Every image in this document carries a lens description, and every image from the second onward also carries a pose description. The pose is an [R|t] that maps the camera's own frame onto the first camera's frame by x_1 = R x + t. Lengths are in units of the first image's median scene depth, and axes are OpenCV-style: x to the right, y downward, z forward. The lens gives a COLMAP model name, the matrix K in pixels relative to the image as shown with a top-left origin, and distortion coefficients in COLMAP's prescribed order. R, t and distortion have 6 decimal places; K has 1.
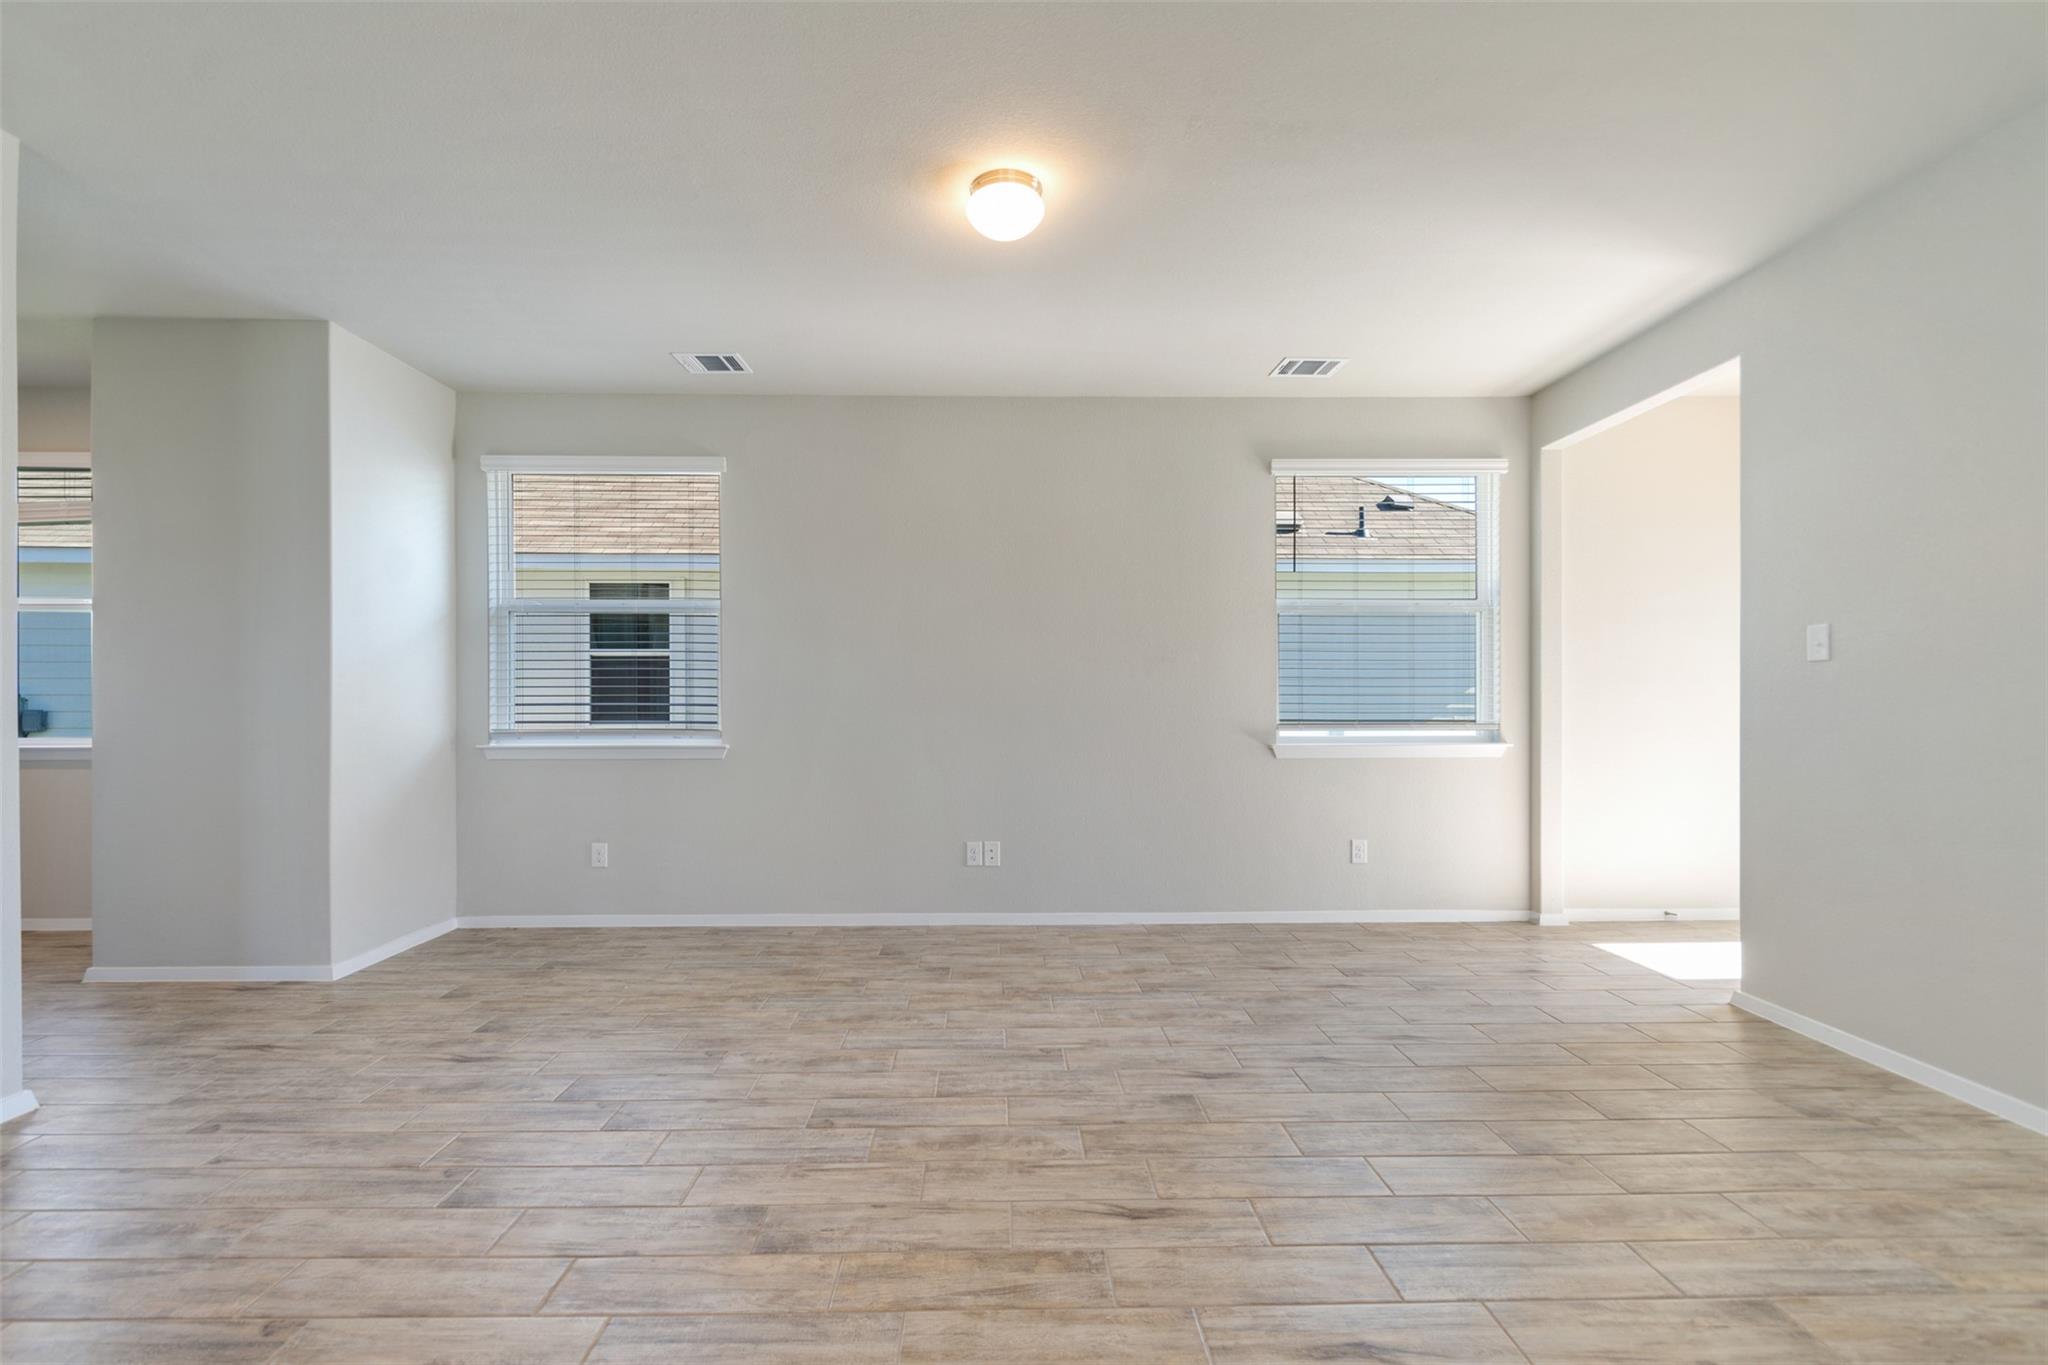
lens RADIAL K [[898.7, 0, 1011.5], [0, 898.7, 697.5], [0, 0, 1]] dist [-0.000179, -0.000212]
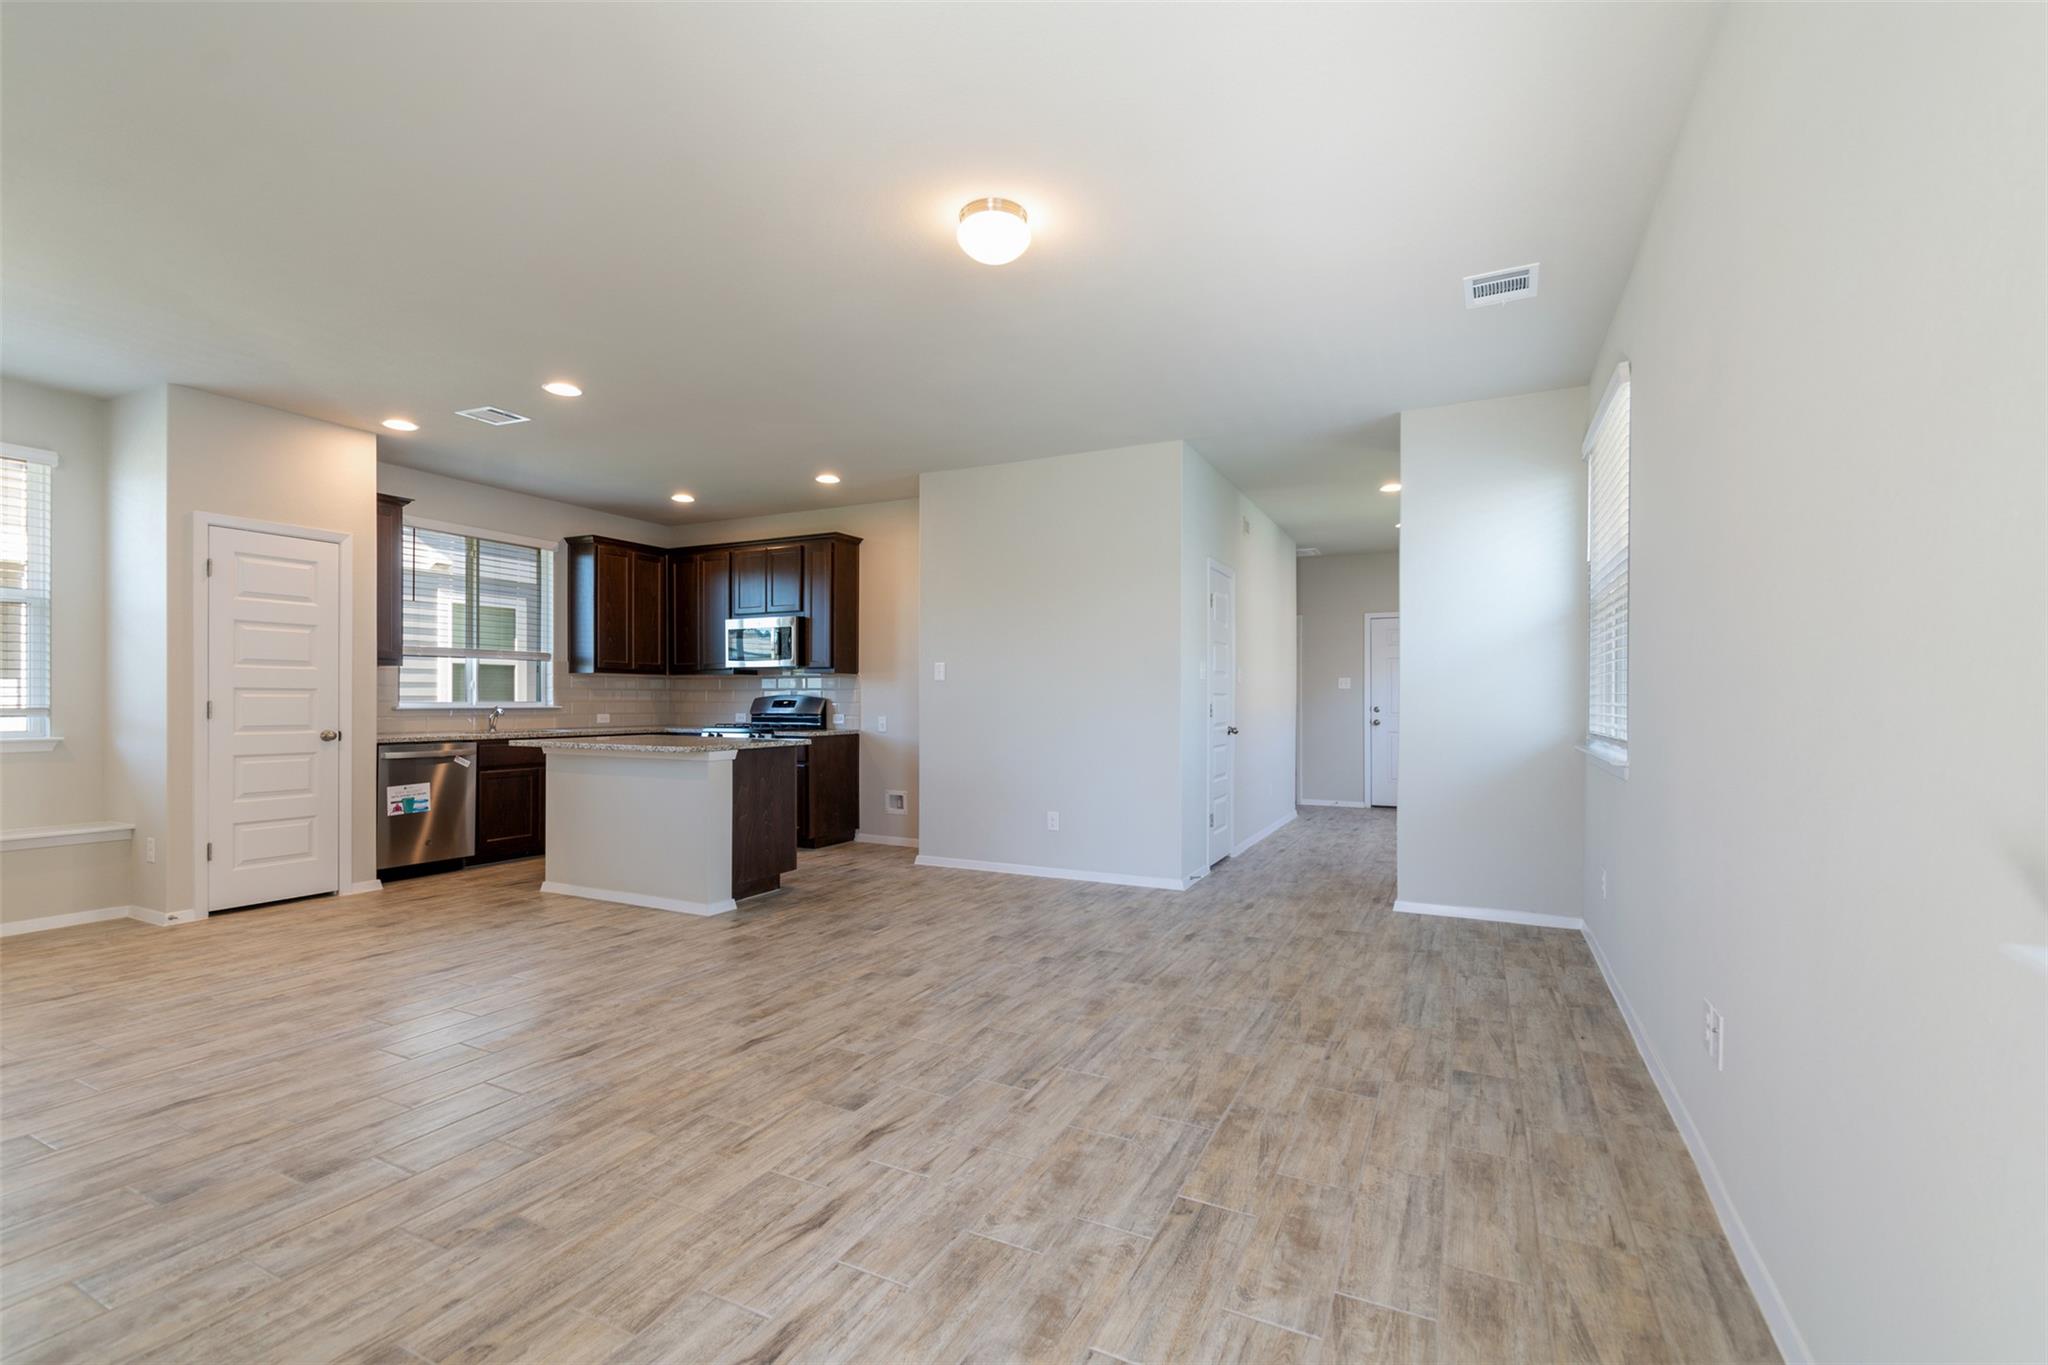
lens RADIAL K [[898.7, 0, 1011.5], [0, 898.7, 697.5], [0, 0, 1]] dist [-0.000179, -0.000212]
pose [[-0.469235, -0.003030, -0.883068, 0.880028], [0.000533, 0.999993, -0.003715, 0.005737], [0.883073, -0.002214, -0.469230, 1.452241]]
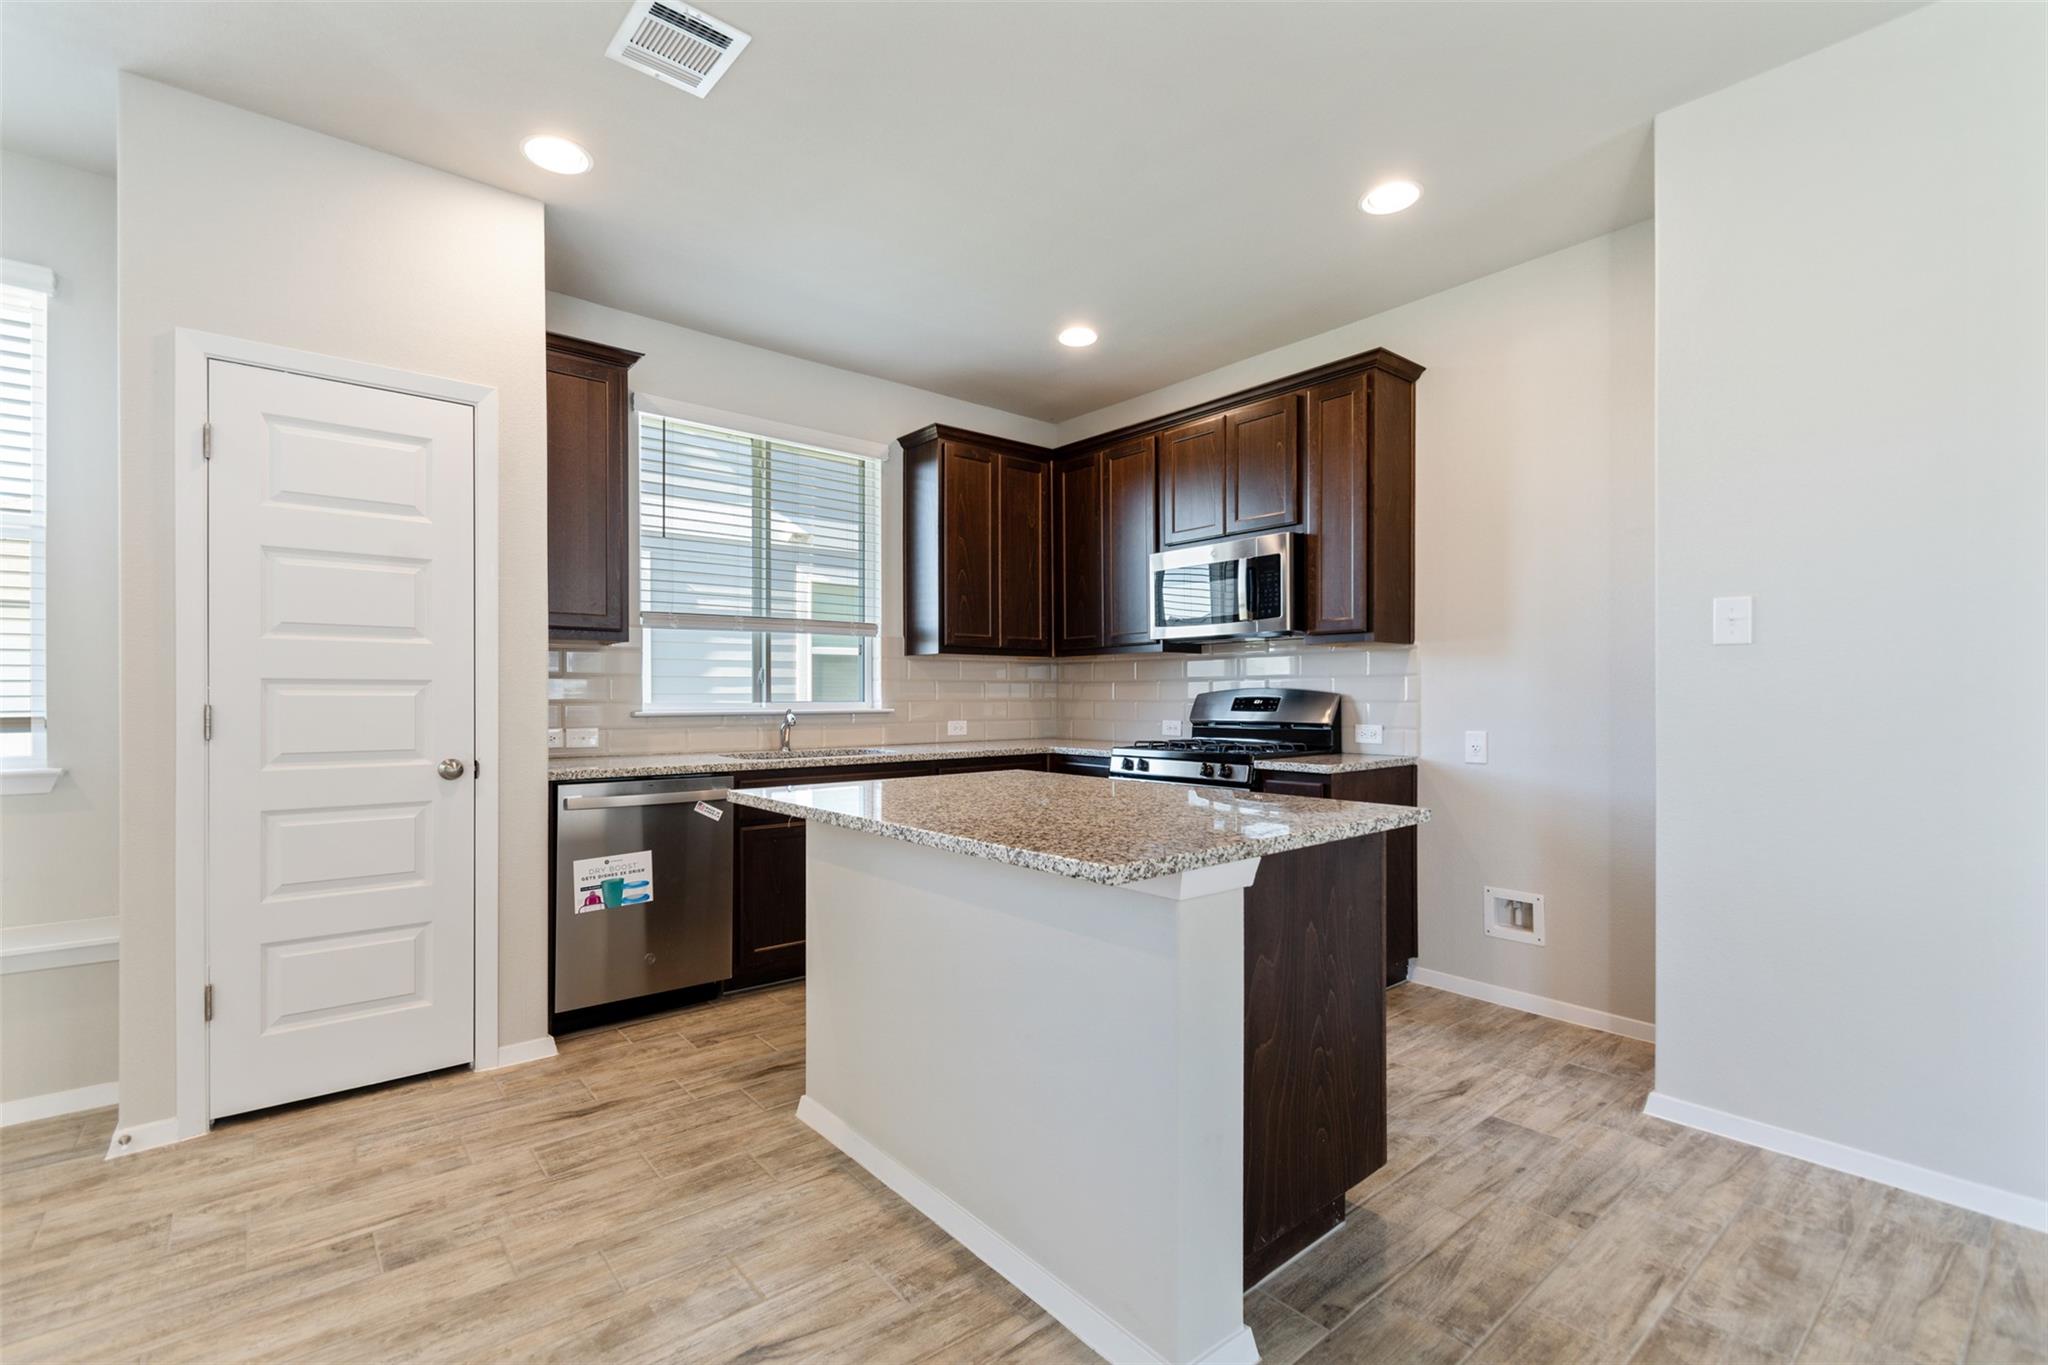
lens RADIAL K [[898.7, 0, 1011.5], [0, 898.7, 697.5], [0, 0, 1]] dist [-0.000179, -0.000212]
pose [[-0.784325, 0.003018, -0.620342, 0.063061], [0.004780, 0.999988, -0.001178, 0.002956], [0.620331, -0.003889, -0.784330, 0.515915]]
